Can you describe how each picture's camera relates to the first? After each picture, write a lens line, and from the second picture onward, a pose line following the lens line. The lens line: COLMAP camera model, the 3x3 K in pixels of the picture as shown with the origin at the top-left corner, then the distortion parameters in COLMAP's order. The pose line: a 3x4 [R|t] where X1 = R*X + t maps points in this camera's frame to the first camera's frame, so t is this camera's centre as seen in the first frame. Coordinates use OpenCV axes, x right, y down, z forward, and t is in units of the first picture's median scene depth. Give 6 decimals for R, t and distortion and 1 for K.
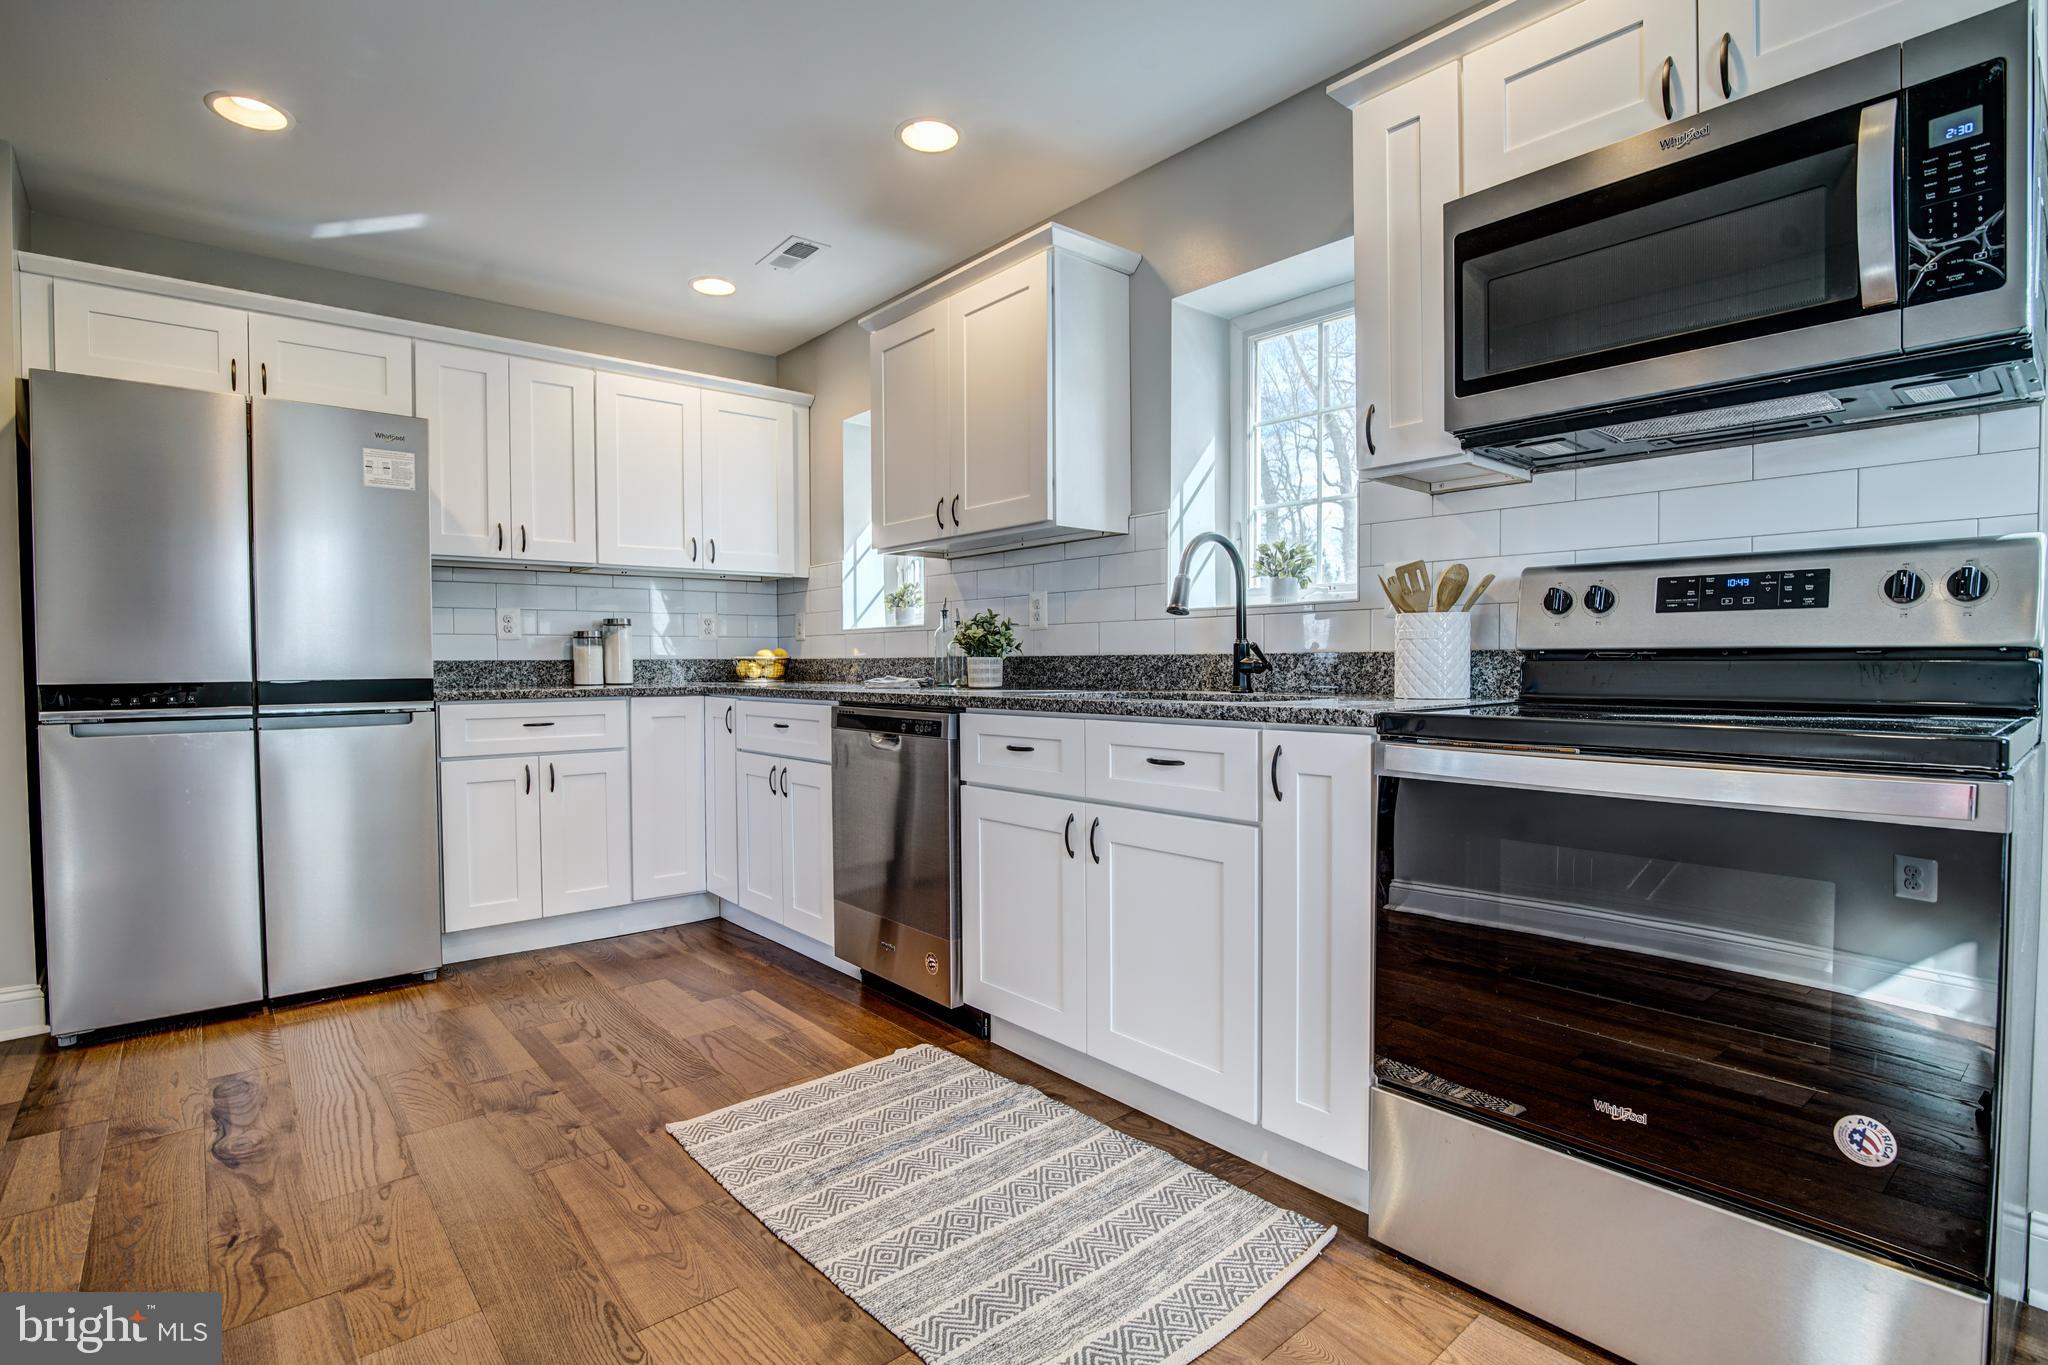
lens RADIAL K [[986.3, 0, 1013.4], [0, 986.3, 687.3], [0, 0, 1]] dist [-0.022698, 0.001321]
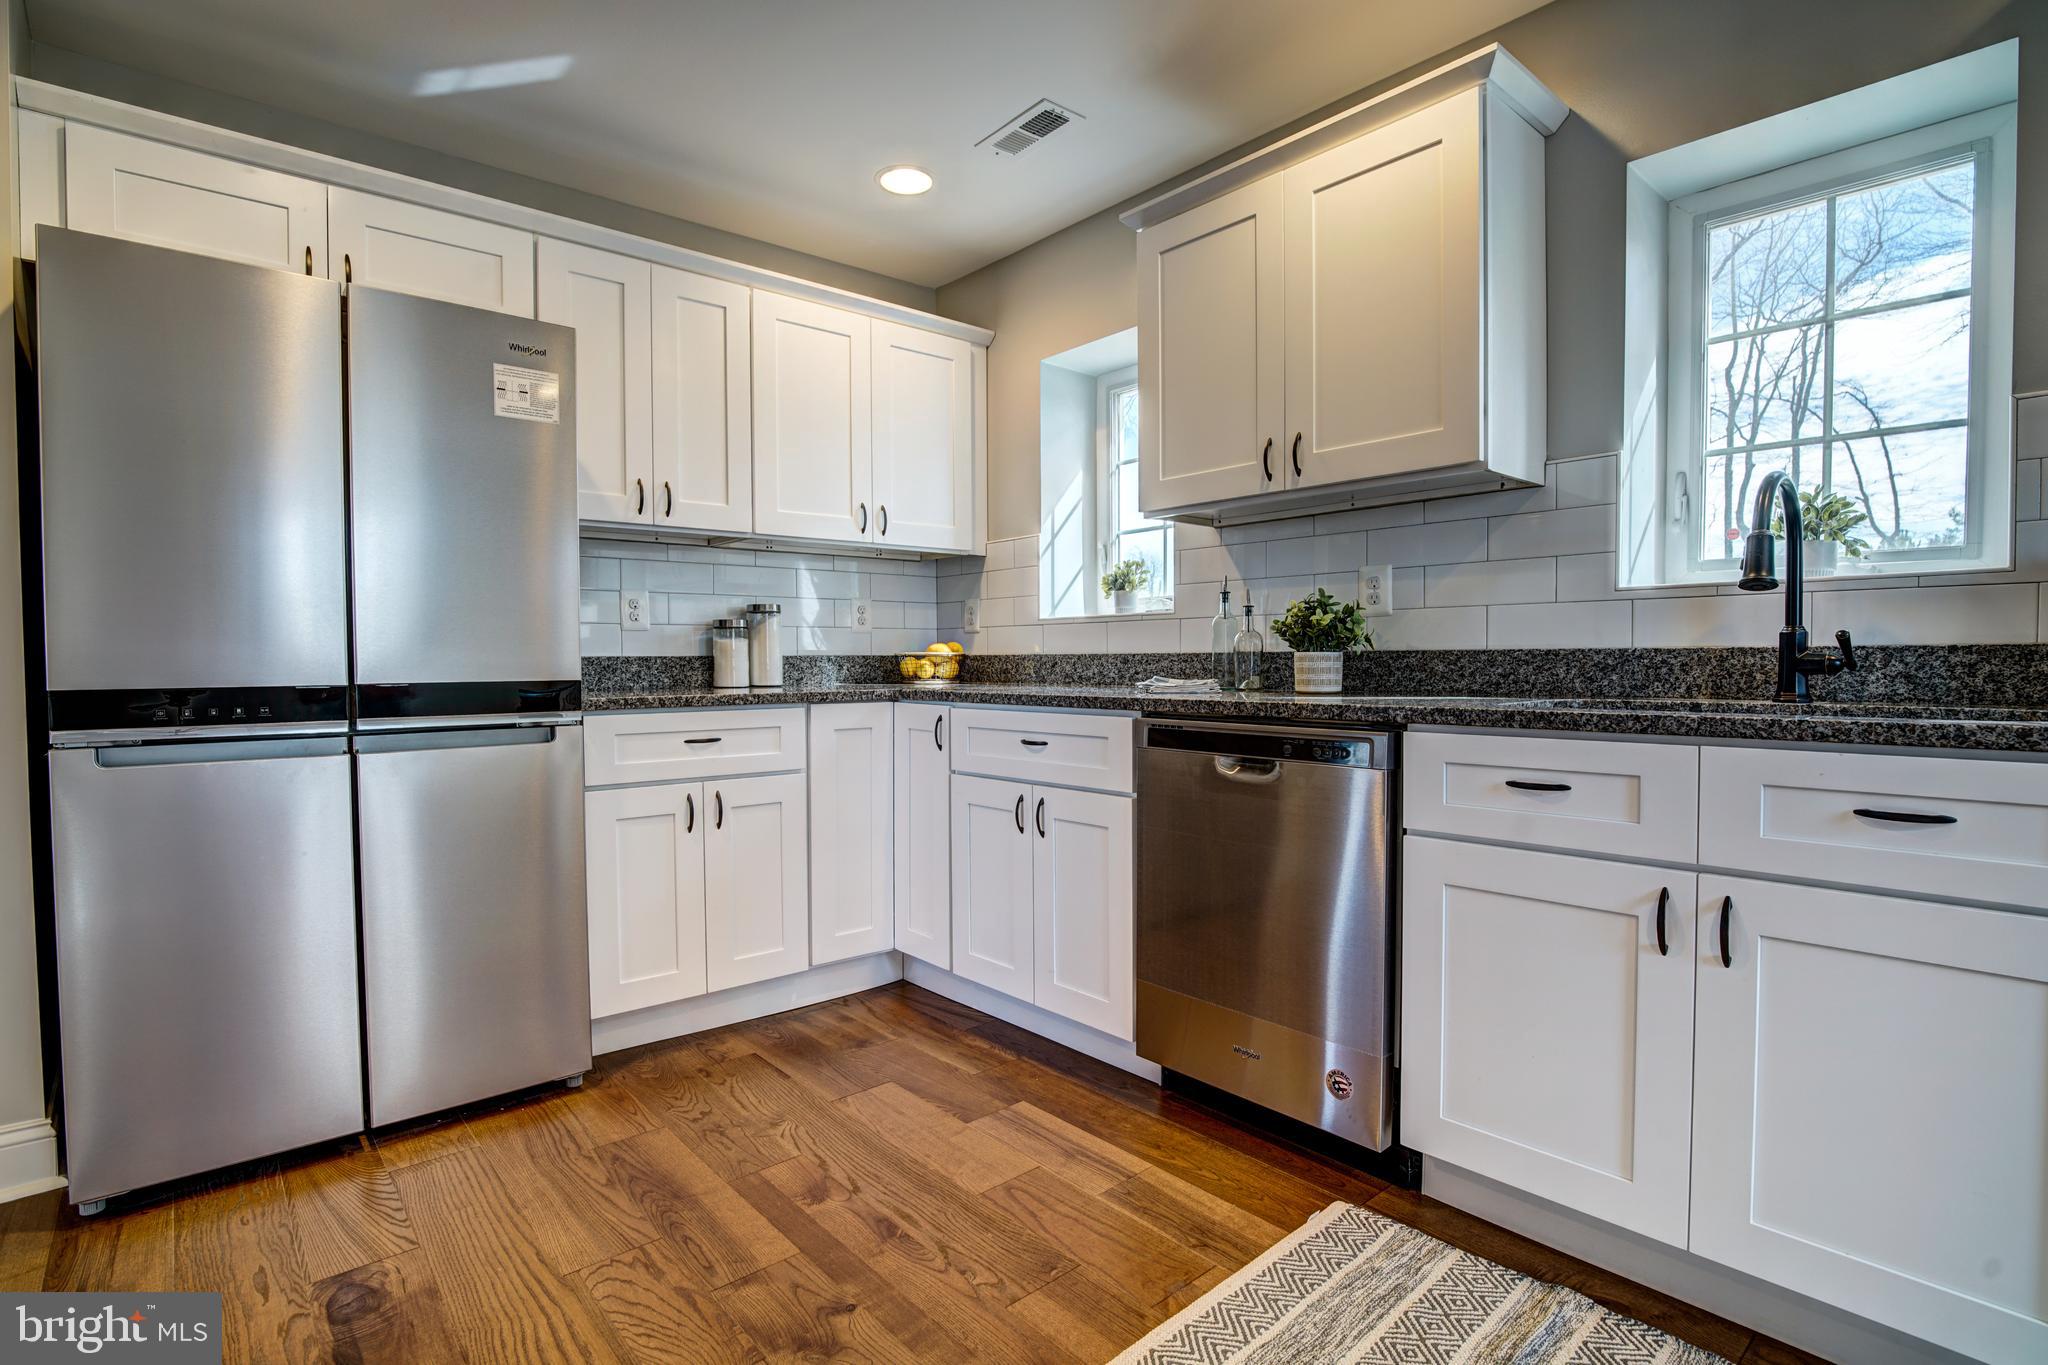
lens RADIAL K [[994.4, 0, 1018.8], [0, 994.4, 686.8], [0, 0, 1]] dist [-0.030677, 0.004958]
pose [[0.999906, -0.000029, 0.013720, -0.278734], [0.000011, 0.999999, 0.001292, -0.005280], [-0.013720, -0.001292, 0.999905, 0.255519]]
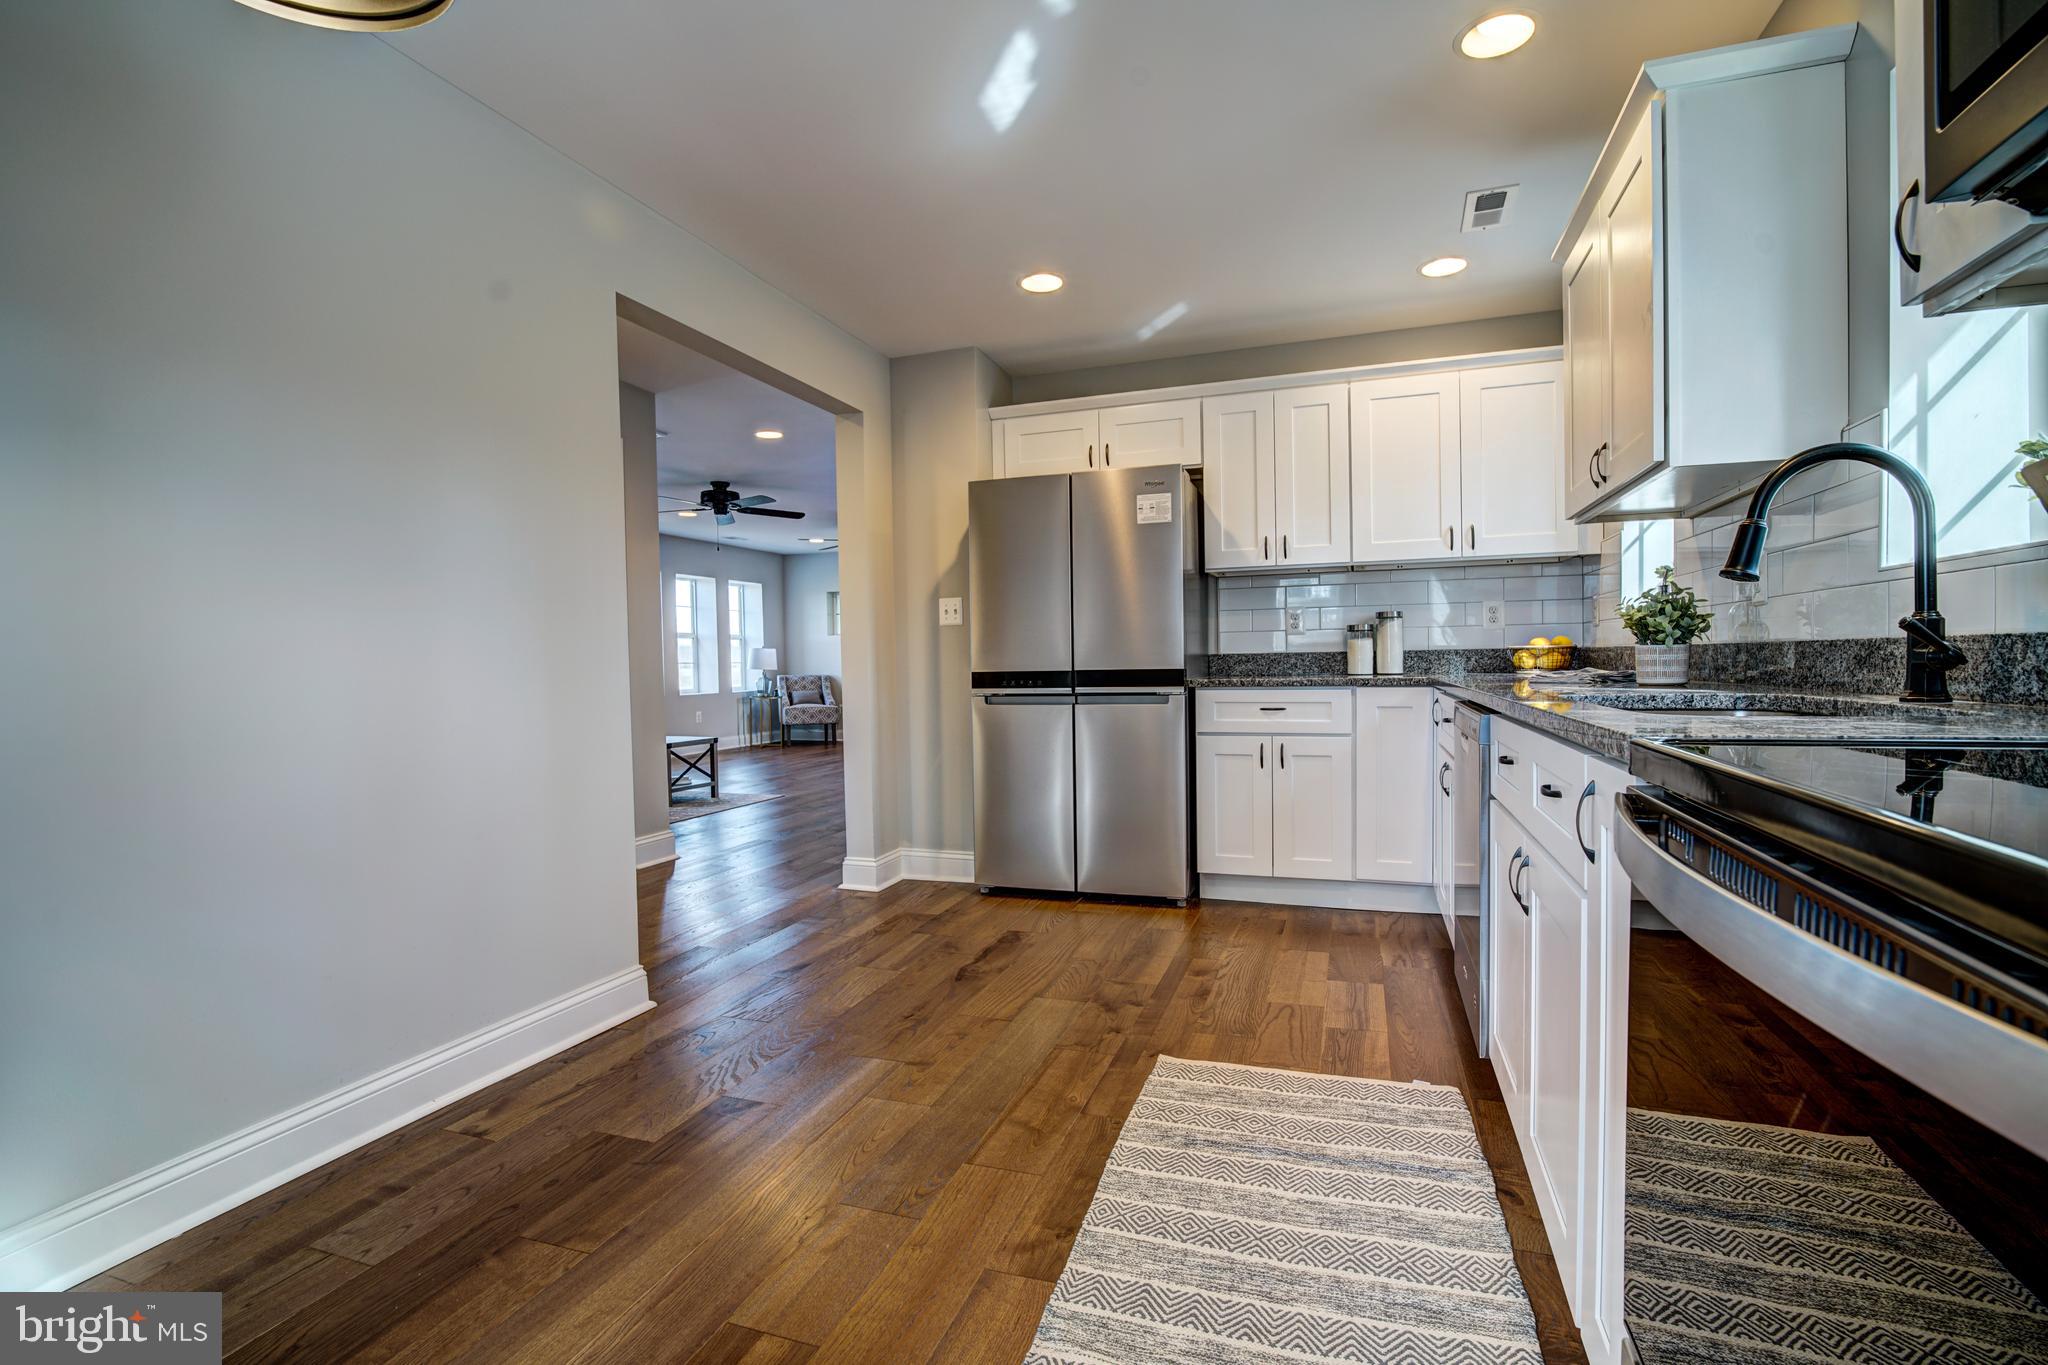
lens RADIAL K [[958.0, 0, 1024.0], [0, 958.0, 682.5], [0, 0, 1]] dist [-0.023969, 0.010121]
pose [[0.507124, 0.017402, -0.861697, 0.374311], [-0.009265, 0.999848, 0.014740, -0.007714], [0.861823, 0.000508, 0.507209, 0.199785]]
